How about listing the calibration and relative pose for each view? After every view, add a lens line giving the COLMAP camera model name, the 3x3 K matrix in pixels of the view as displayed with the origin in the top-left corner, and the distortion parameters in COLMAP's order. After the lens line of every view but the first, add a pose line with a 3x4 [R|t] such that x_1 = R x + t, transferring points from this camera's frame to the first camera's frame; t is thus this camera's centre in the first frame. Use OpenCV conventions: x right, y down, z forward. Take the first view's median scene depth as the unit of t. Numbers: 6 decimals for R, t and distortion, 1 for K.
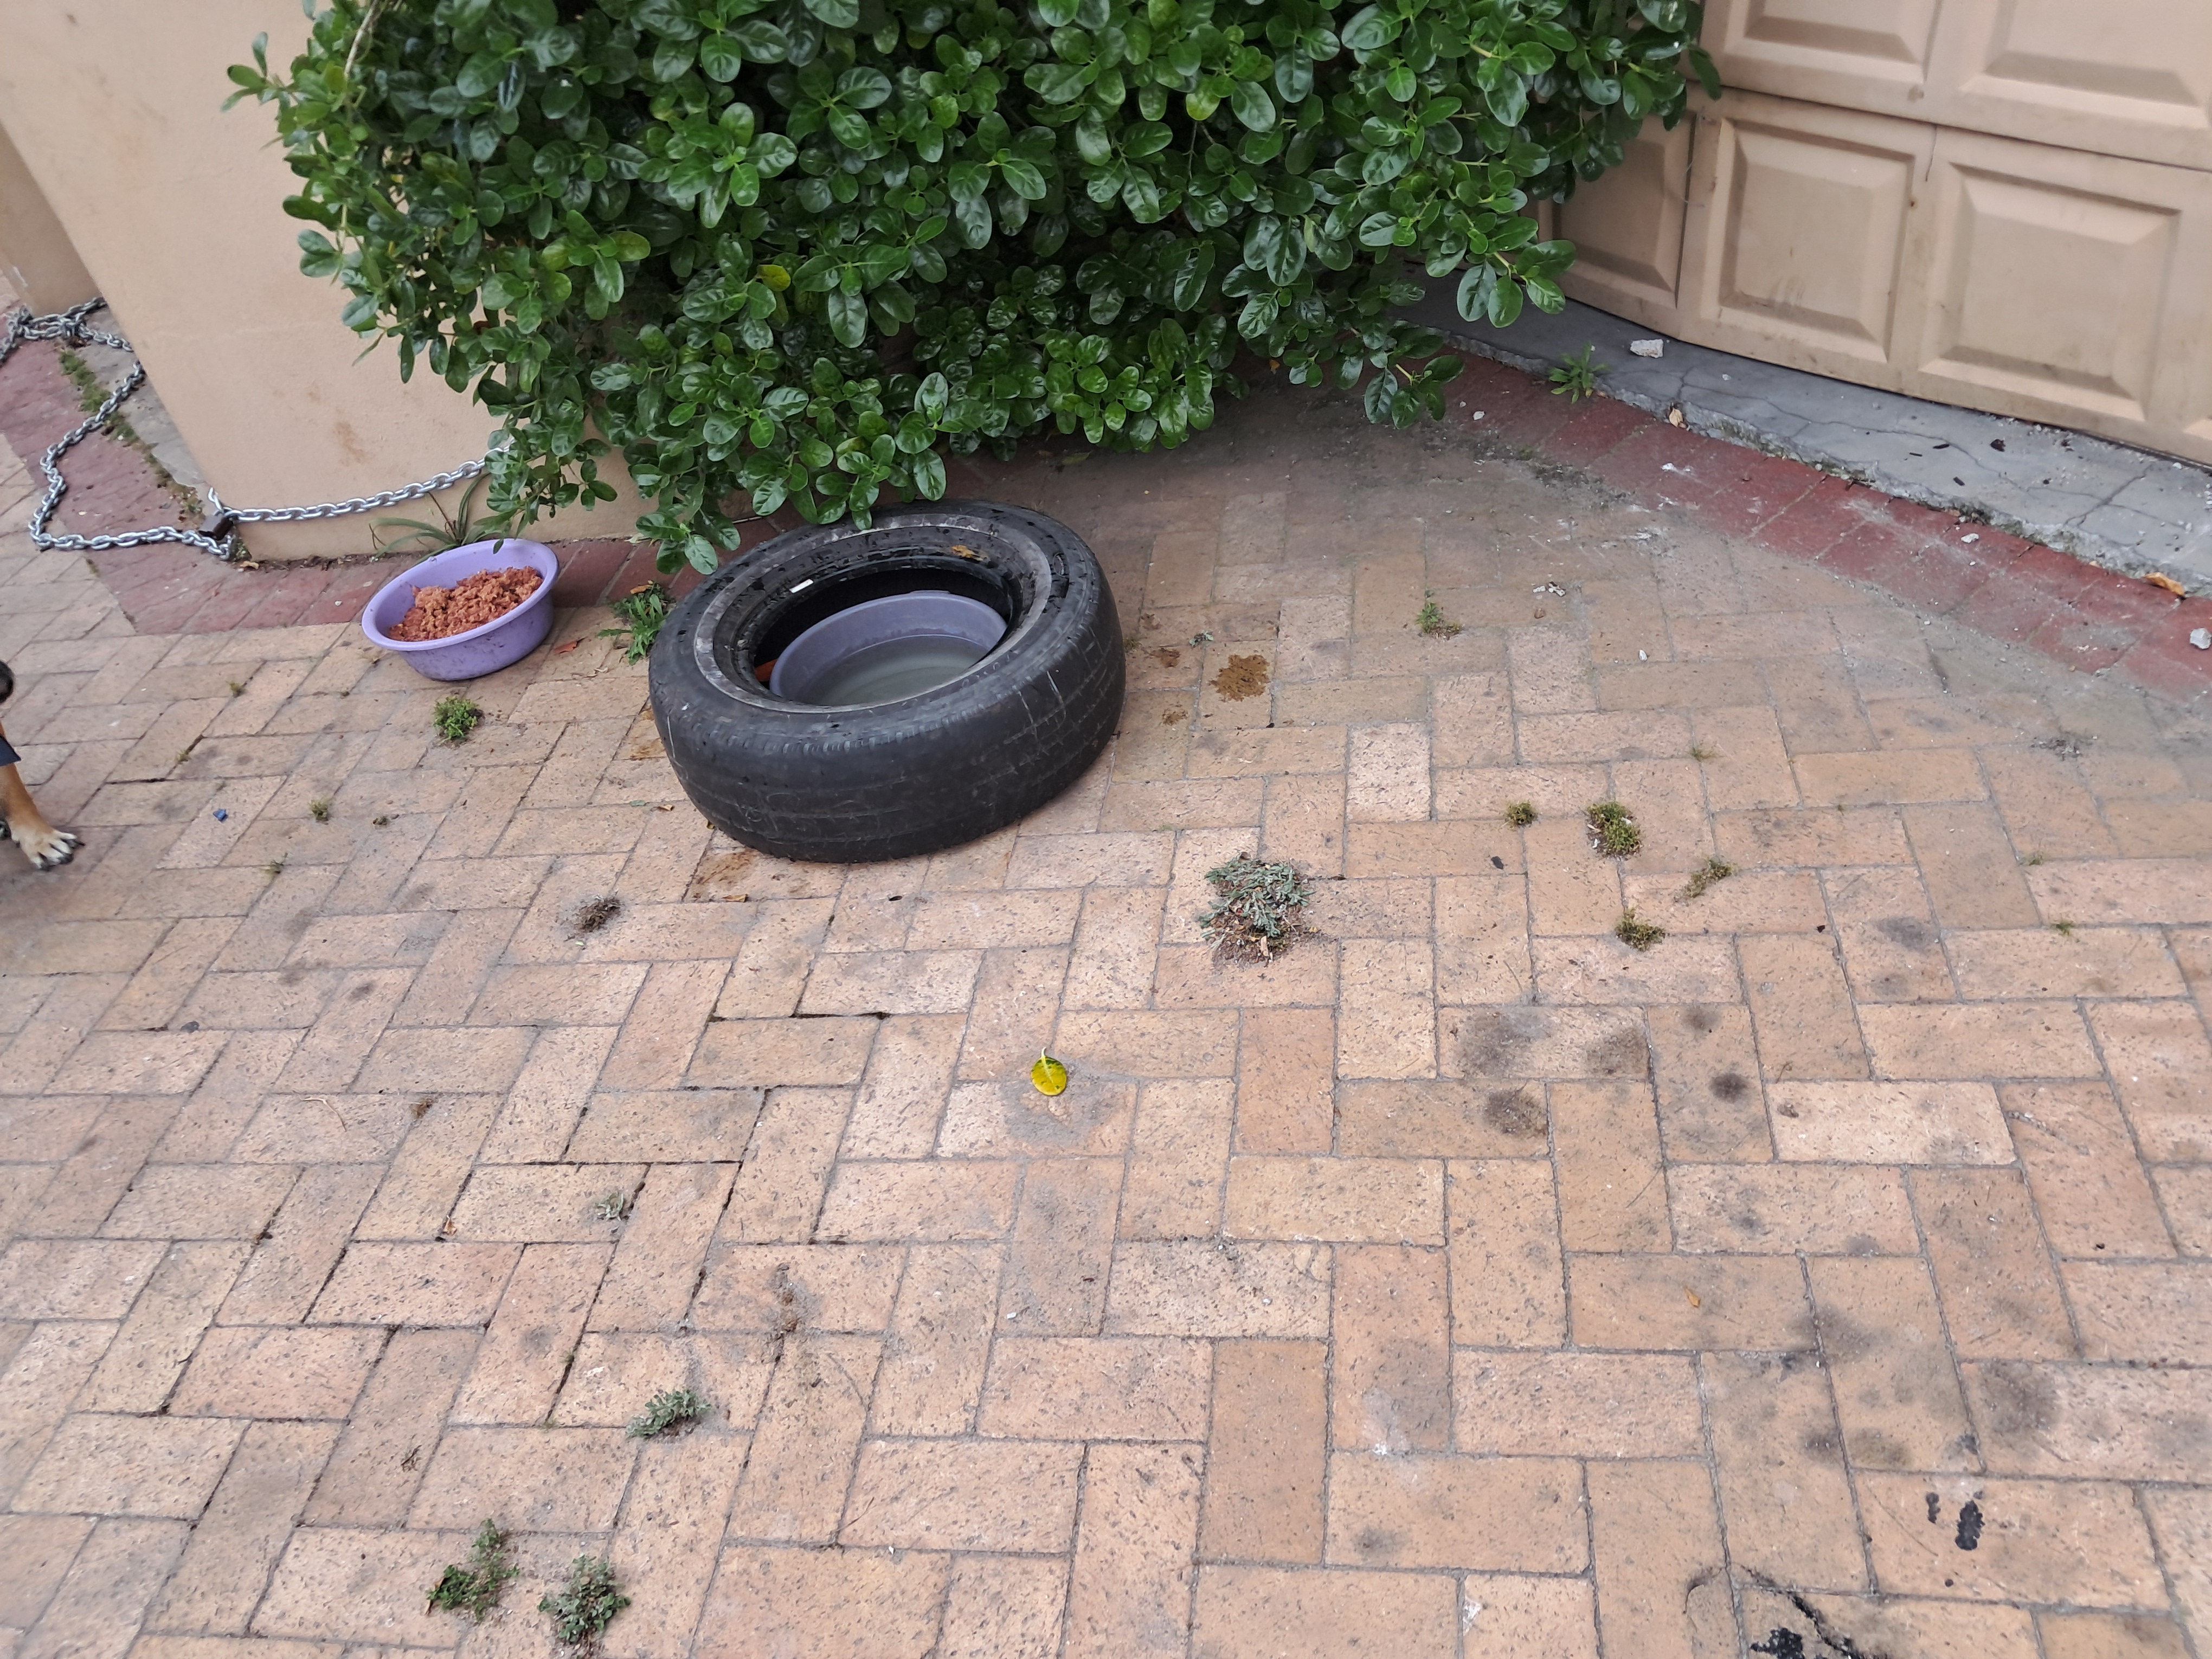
lens RADIAL K [[1722.5, 0, 1126.0], [0, 1722.5, 873.1], [0, 0, 1]] dist [0.047648, -0.083657]
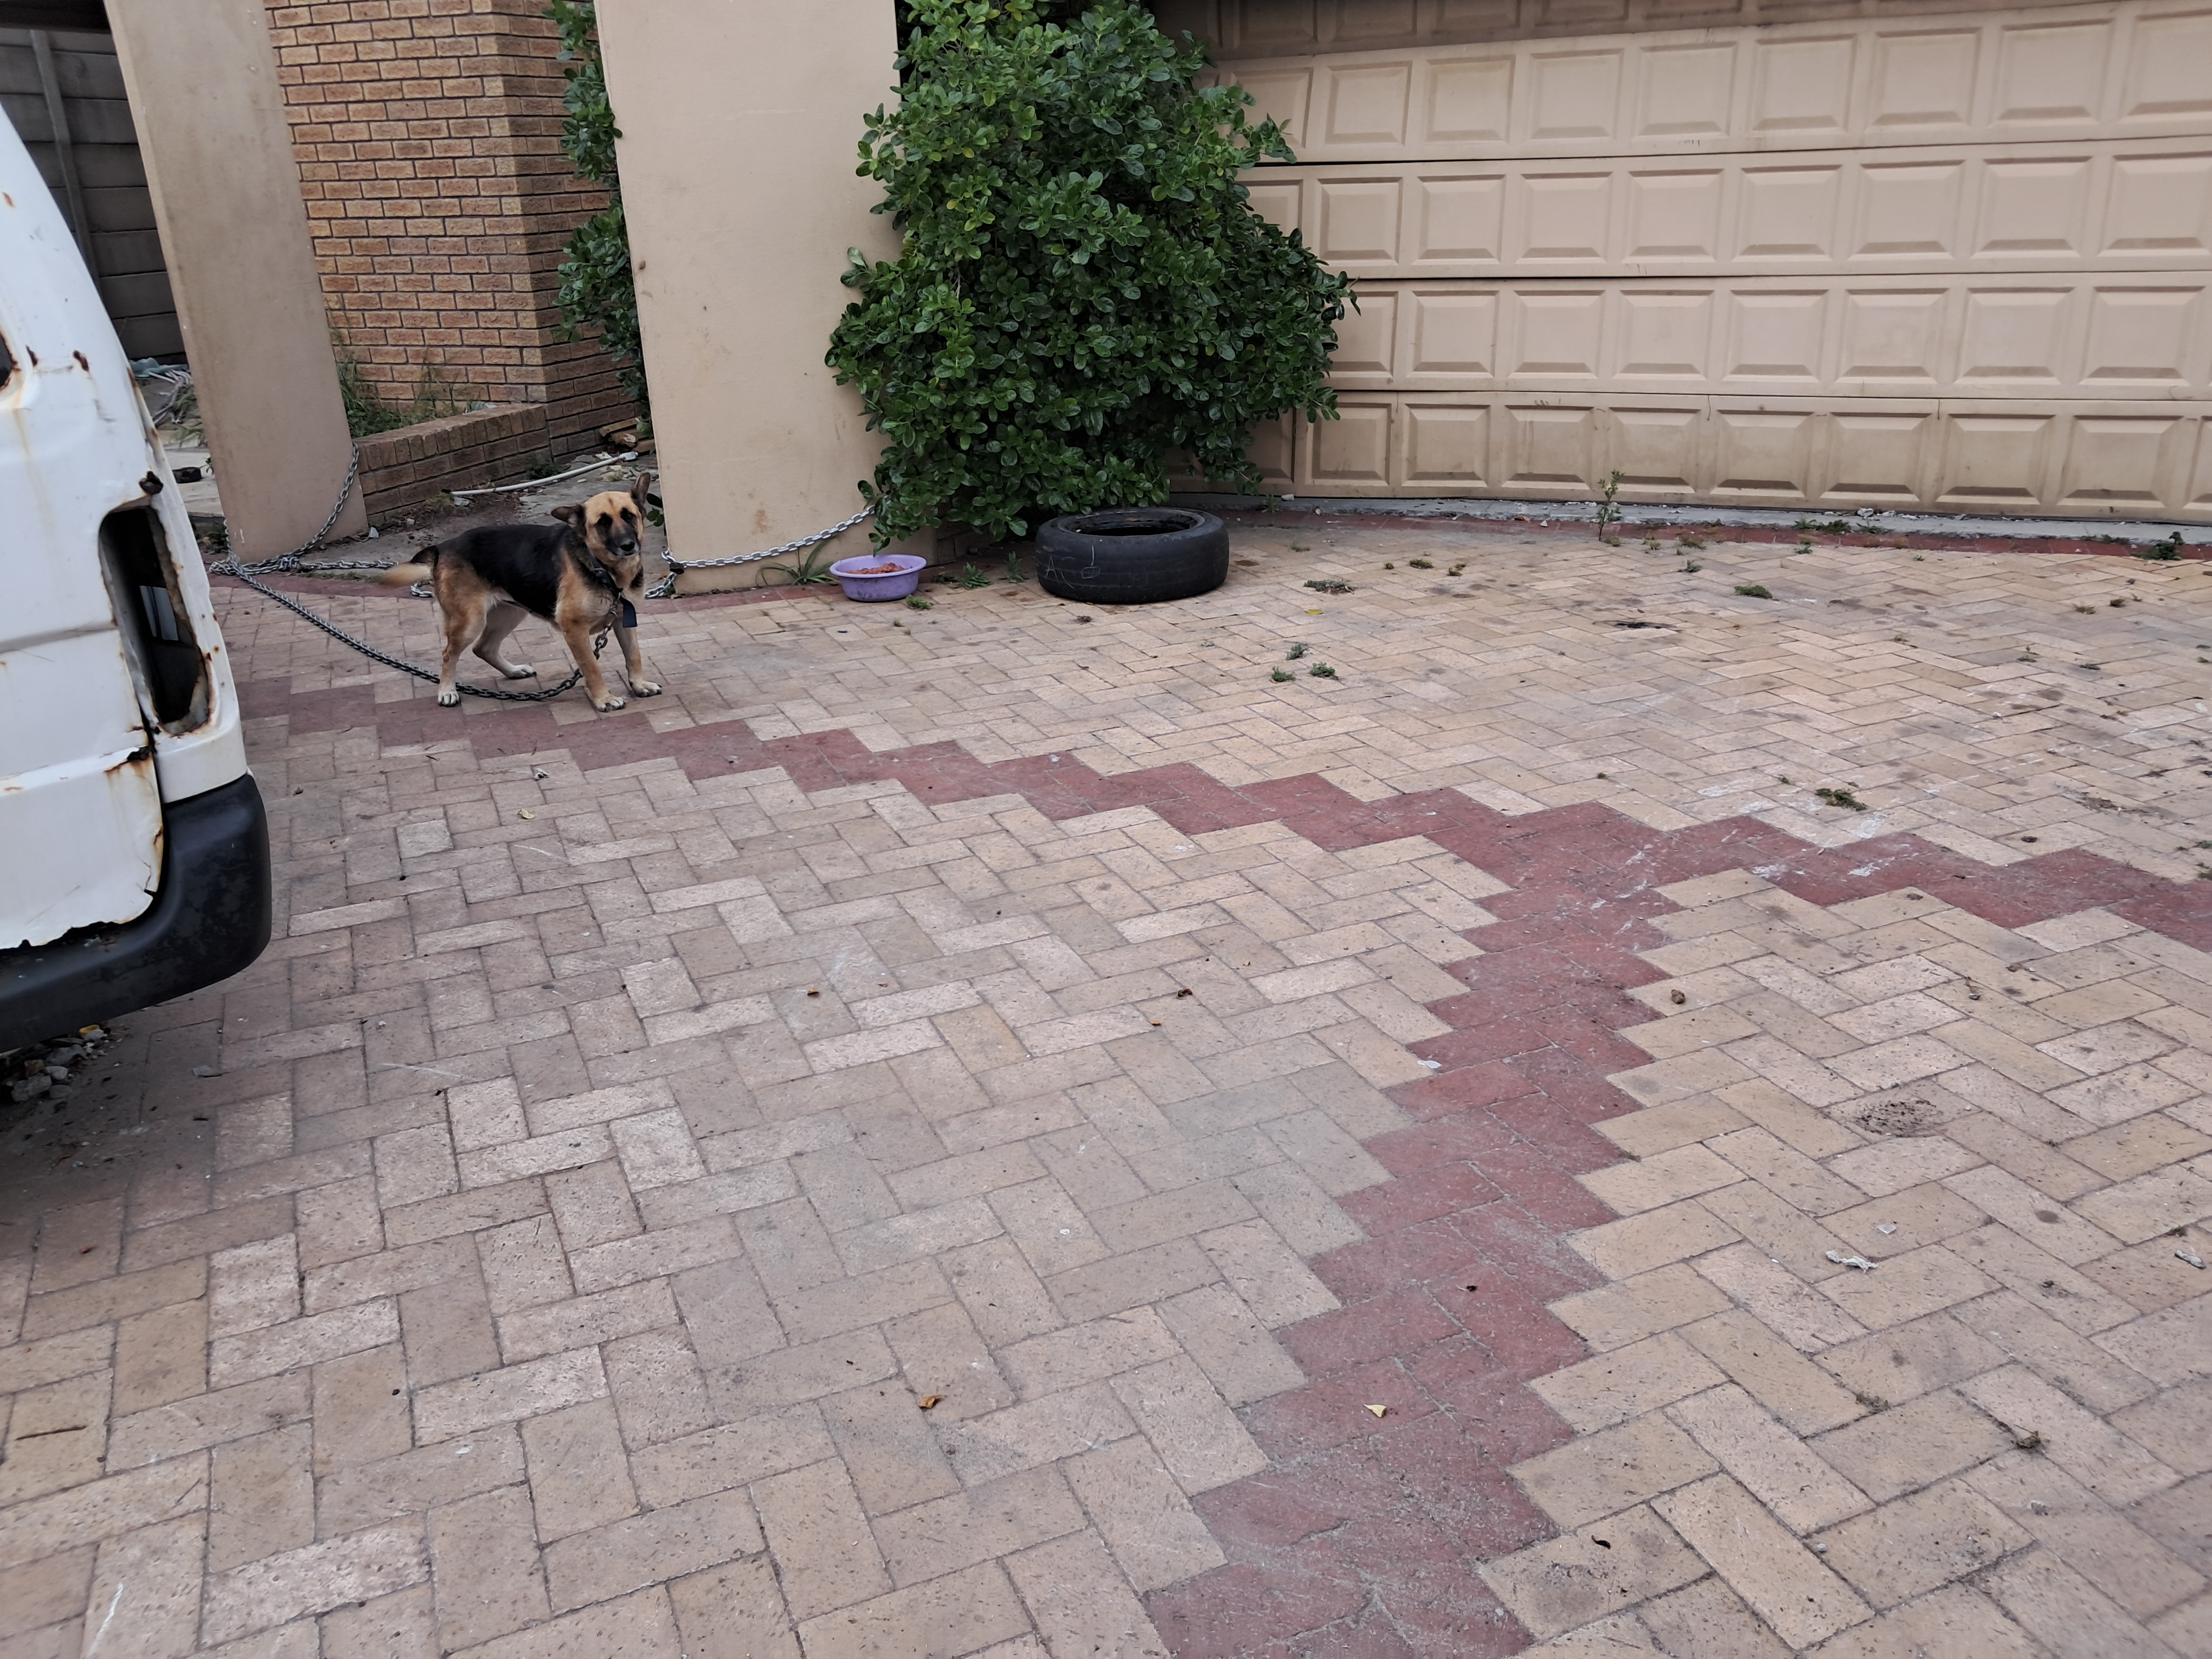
lens RADIAL K [[1722.5, 0, 1116.3], [0, 1722.5, 813.0], [0, 0, 1]] dist [0.047648, -0.083657]
pose [[0.859781, -0.061805, 0.506909, -1.440341], [0.253523, 0.913340, -0.318649, 1.004627], [-0.443286, 0.402481, 0.800941, -0.786264]]
